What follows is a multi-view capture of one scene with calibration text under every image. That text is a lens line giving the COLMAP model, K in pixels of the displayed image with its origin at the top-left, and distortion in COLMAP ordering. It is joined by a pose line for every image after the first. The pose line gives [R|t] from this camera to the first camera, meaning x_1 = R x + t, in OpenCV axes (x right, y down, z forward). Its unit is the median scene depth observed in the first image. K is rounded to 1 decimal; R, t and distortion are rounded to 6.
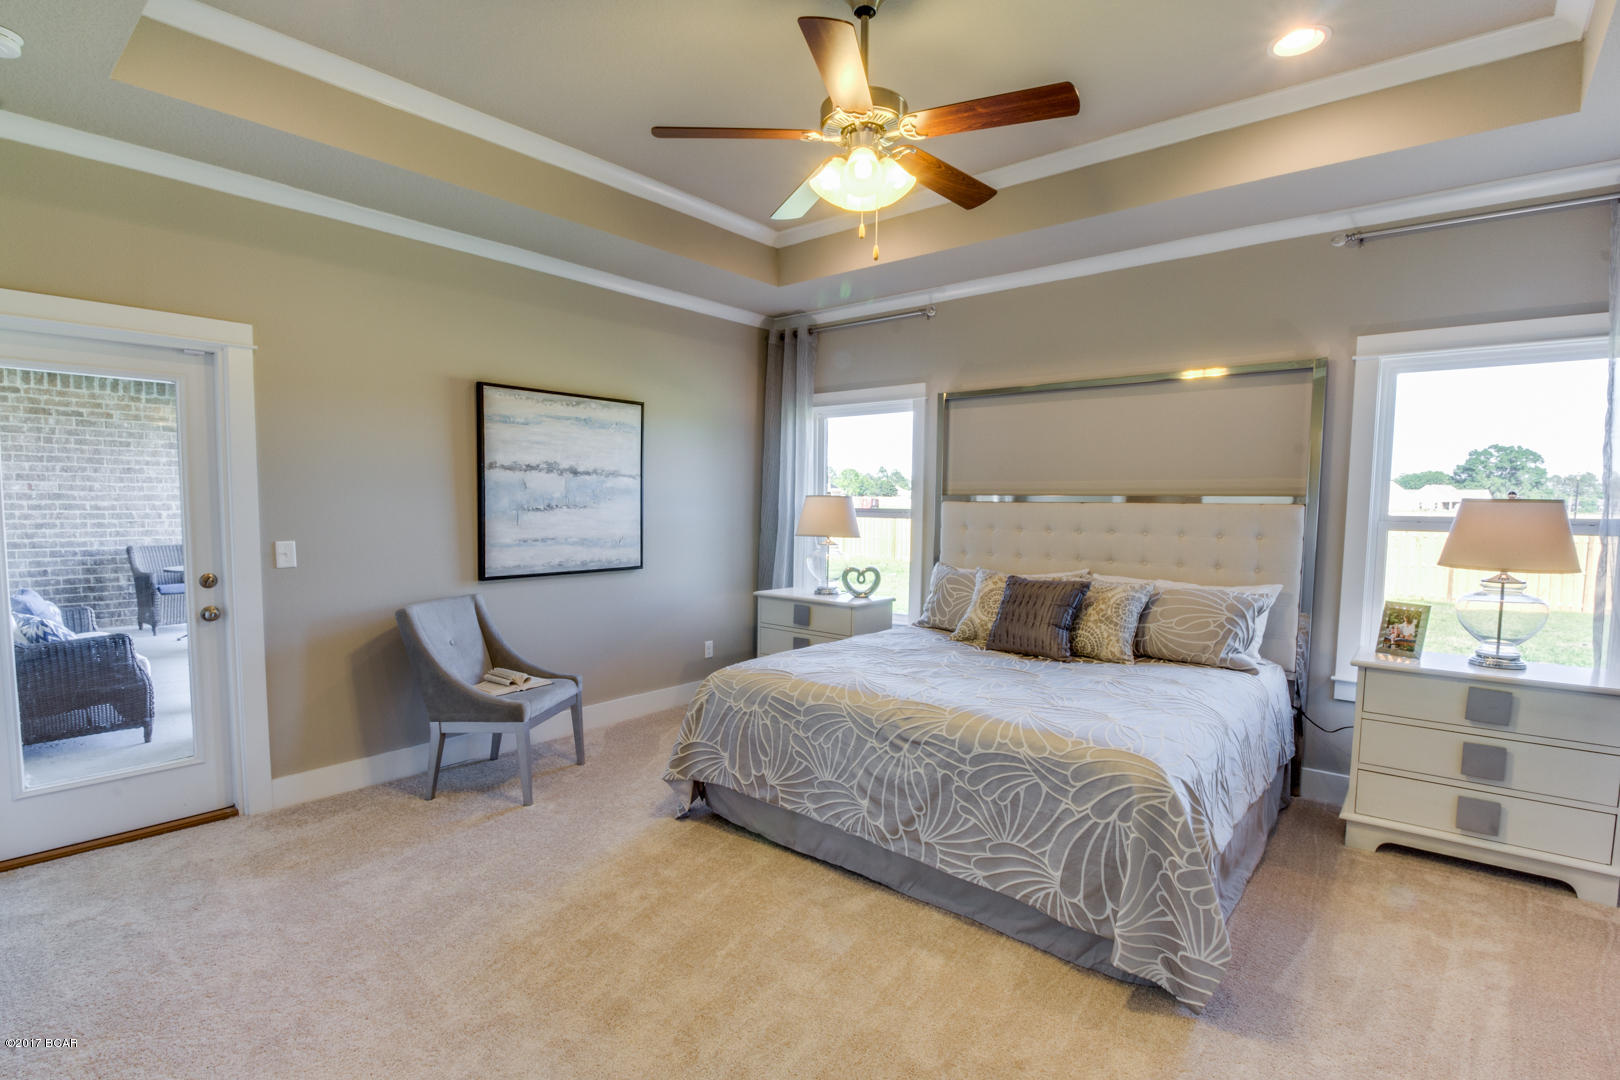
lens RADIAL K [[768.2, 0, 808.2], [0, 768.2, 561.2], [0, 0, 1]] dist [-0.000422, -0.013903]
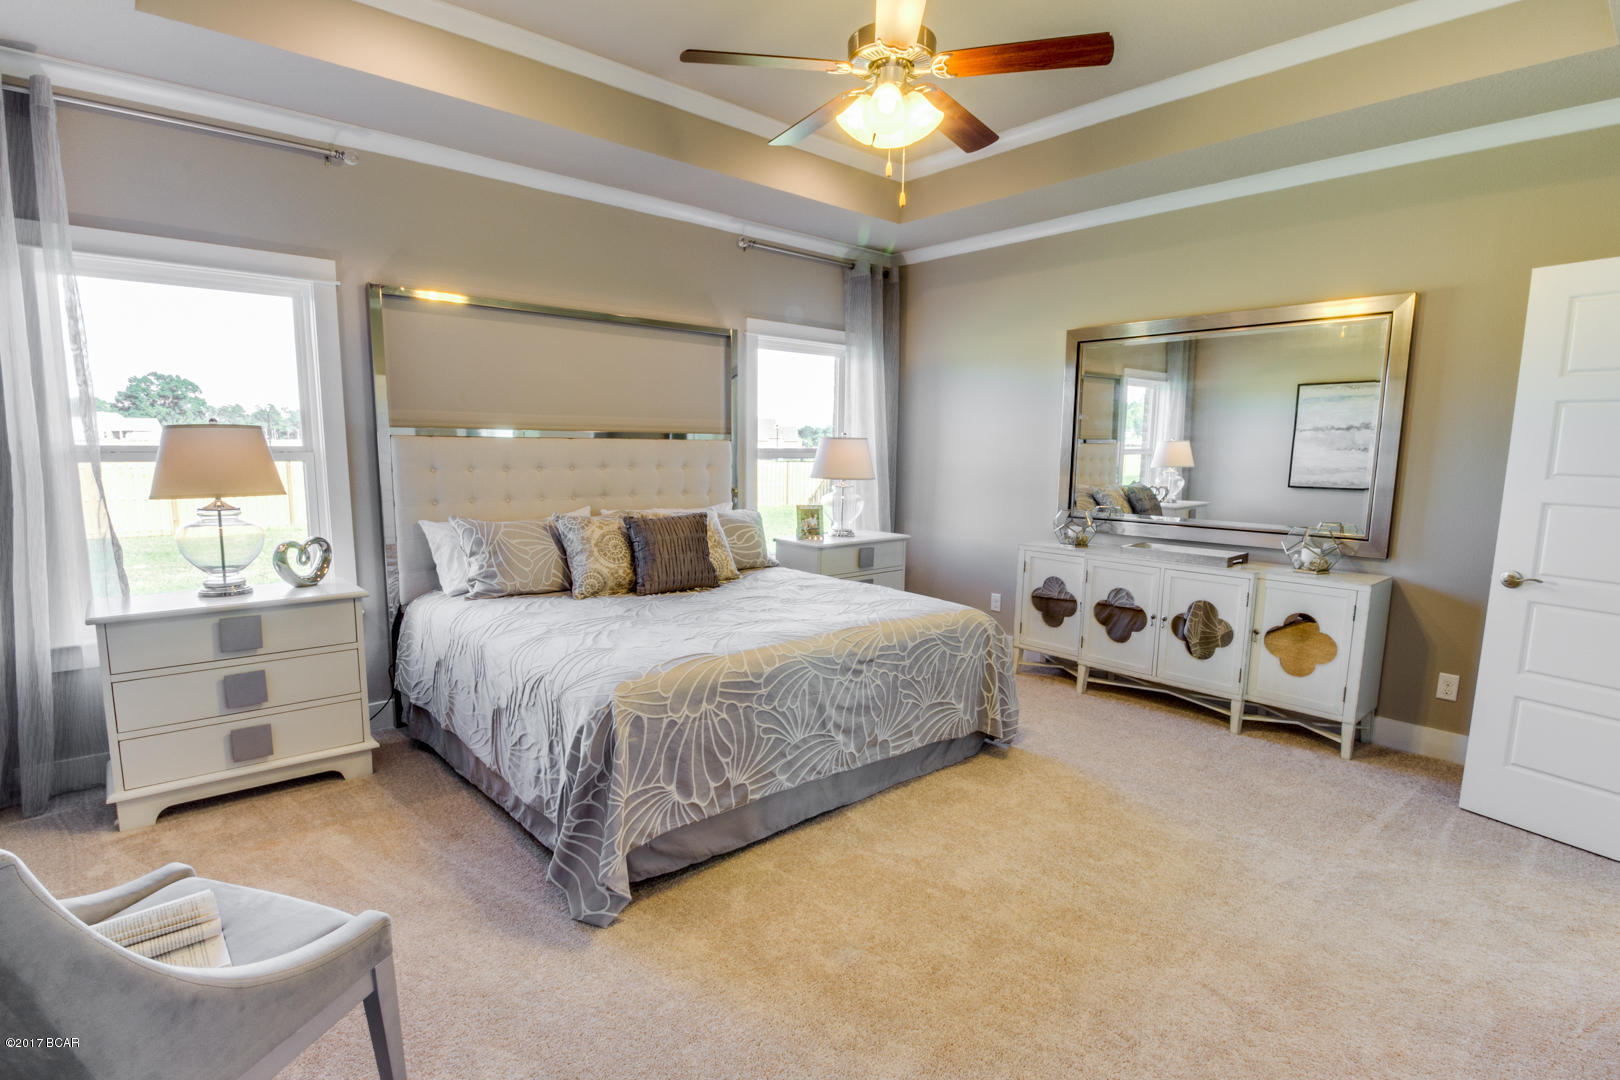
lens RADIAL K [[792.8, 0, 917.8], [0, 792.8, 551.5], [0, 0, 1]] dist [-0.053455, -0.000354]
pose [[0.061827, -0.138753, 0.988395, -0.689788], [0.057481, 0.989141, 0.135262, -0.050964], [-0.996430, 0.048451, 0.069131, 0.602280]]
